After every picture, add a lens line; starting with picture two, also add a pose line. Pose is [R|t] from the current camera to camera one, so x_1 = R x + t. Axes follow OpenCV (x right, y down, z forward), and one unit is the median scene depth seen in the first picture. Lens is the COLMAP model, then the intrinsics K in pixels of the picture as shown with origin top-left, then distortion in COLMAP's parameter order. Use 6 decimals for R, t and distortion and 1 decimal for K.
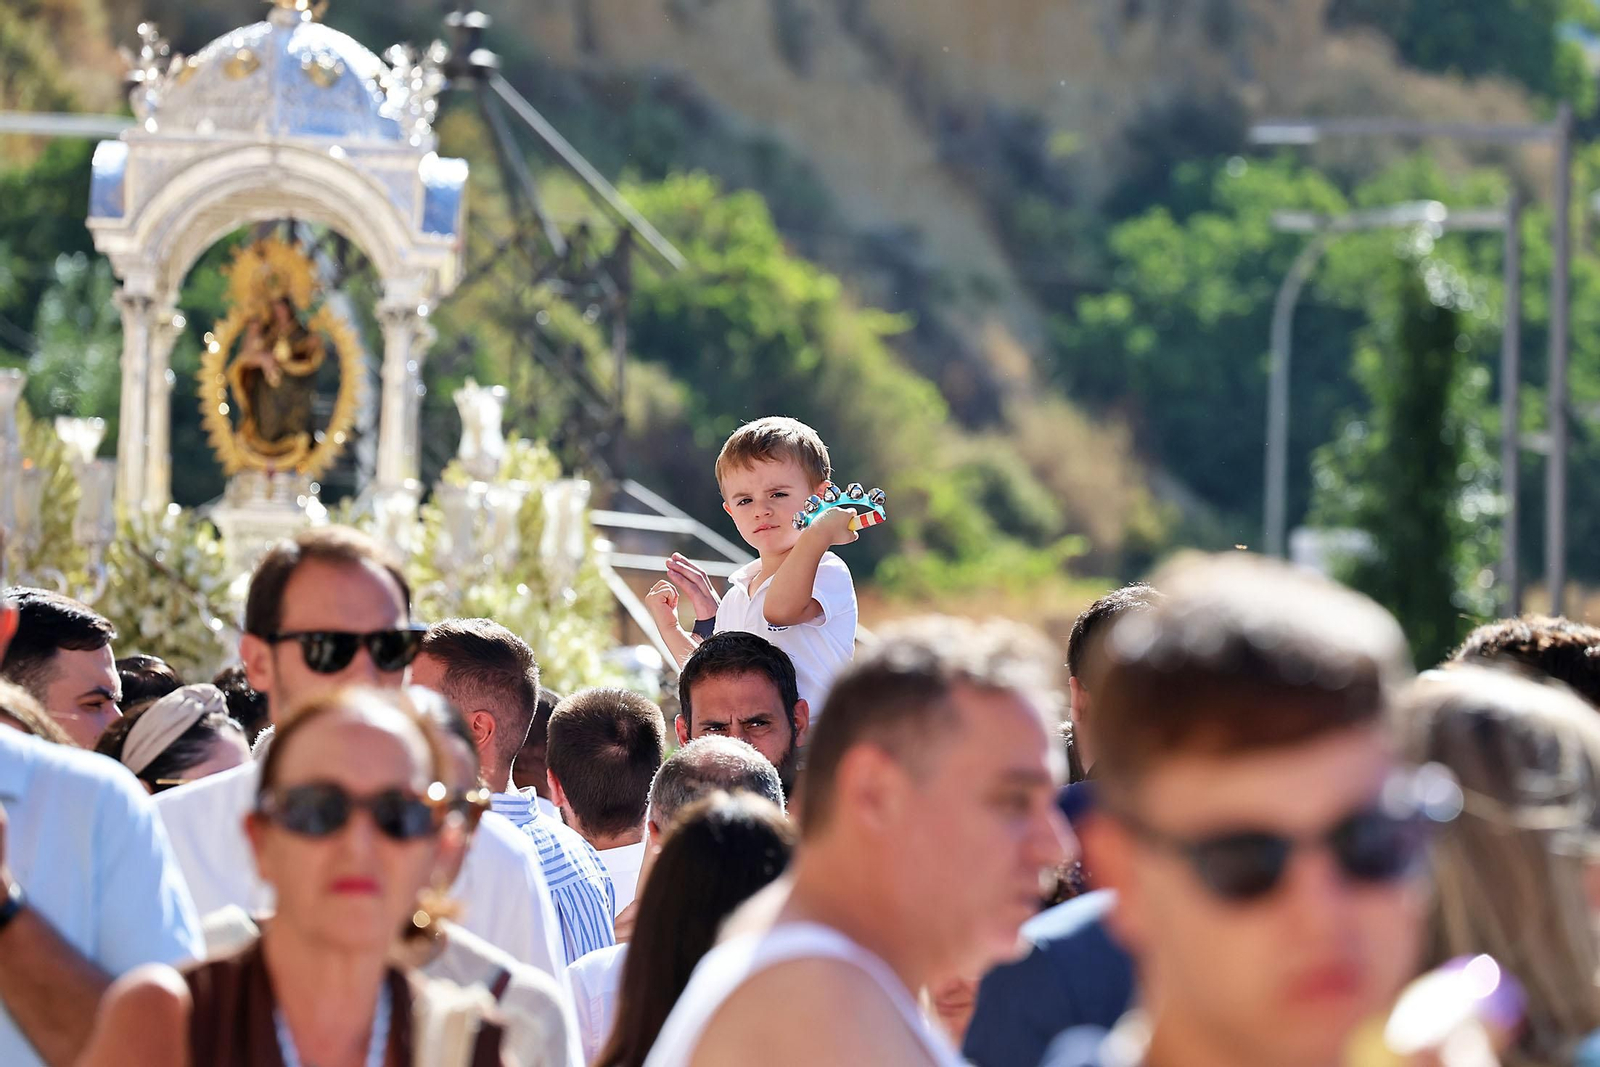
lens RADIAL K [[5943.1, 0, 802.8], [0, 5943.1, 537.4], [0, 0, 1]] dist [1.650581, 0.000000]
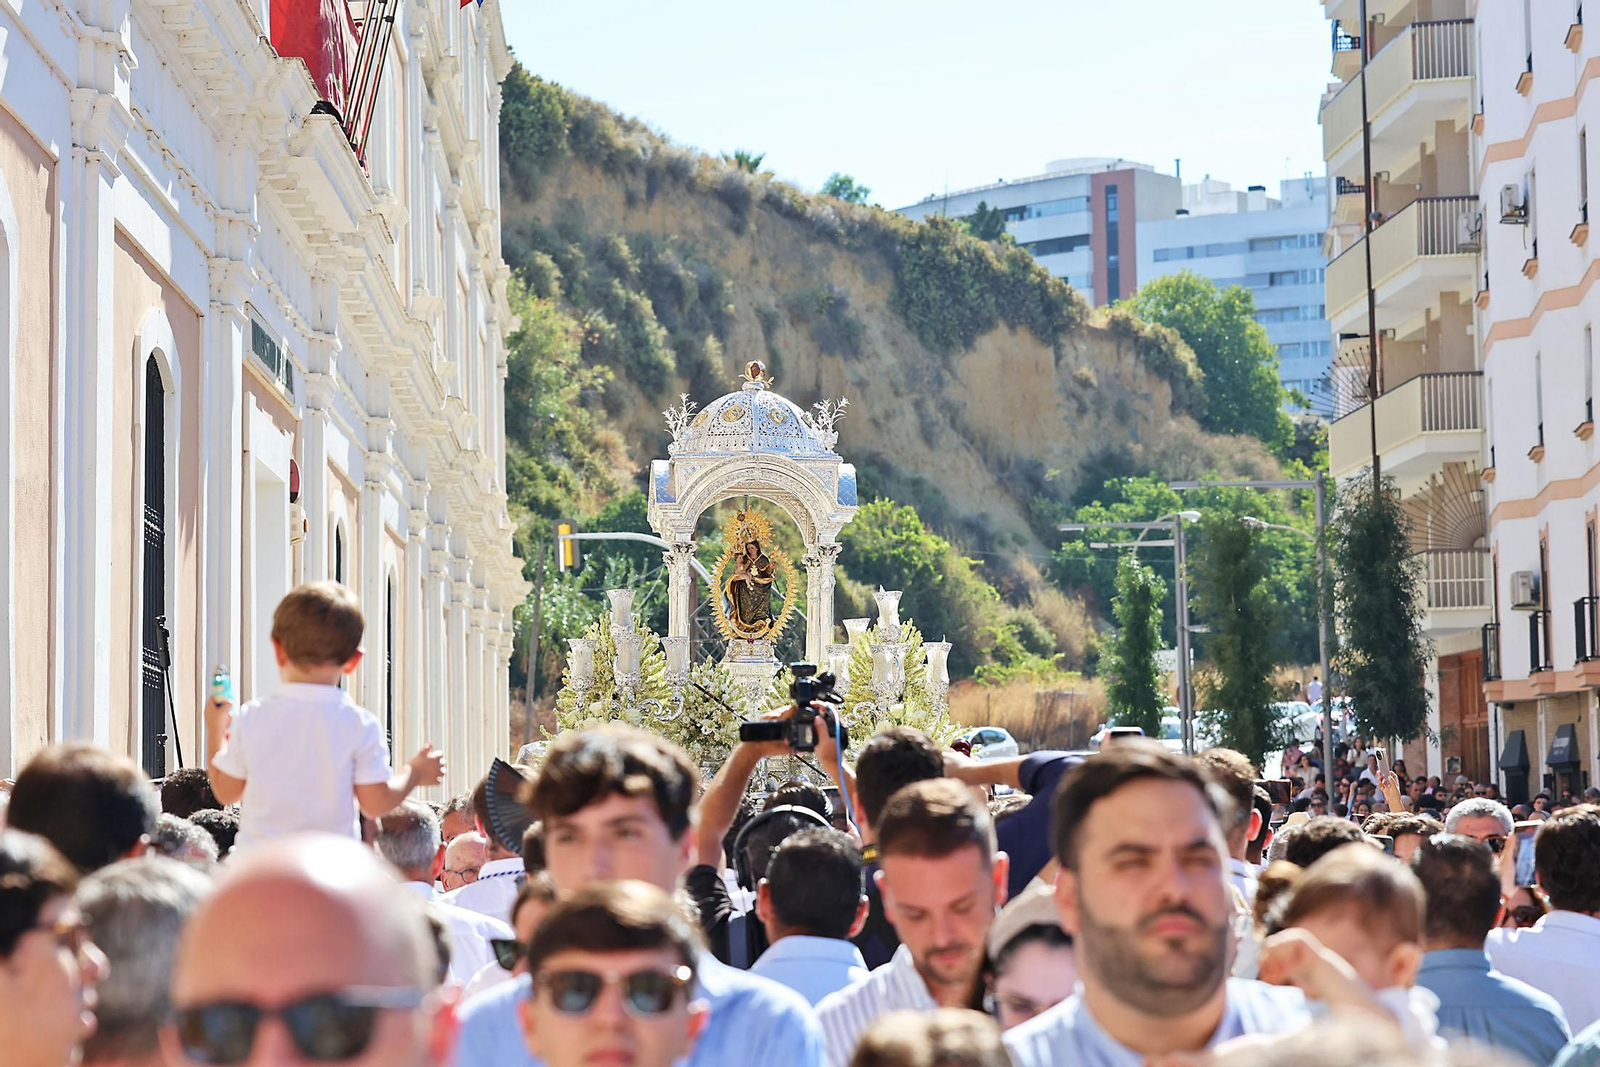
lens RADIAL K [[4425.2, 0, 800.2], [0, 4425.2, 532.4], [0, 0, 1]] dist [0.150723, 0.000000]
pose [[0.993525, -0.060628, -0.096084, 0.106475], [0.057674, 0.997782, -0.033228, 0.005052], [0.097885, 0.027472, 0.994818, -0.627125]]
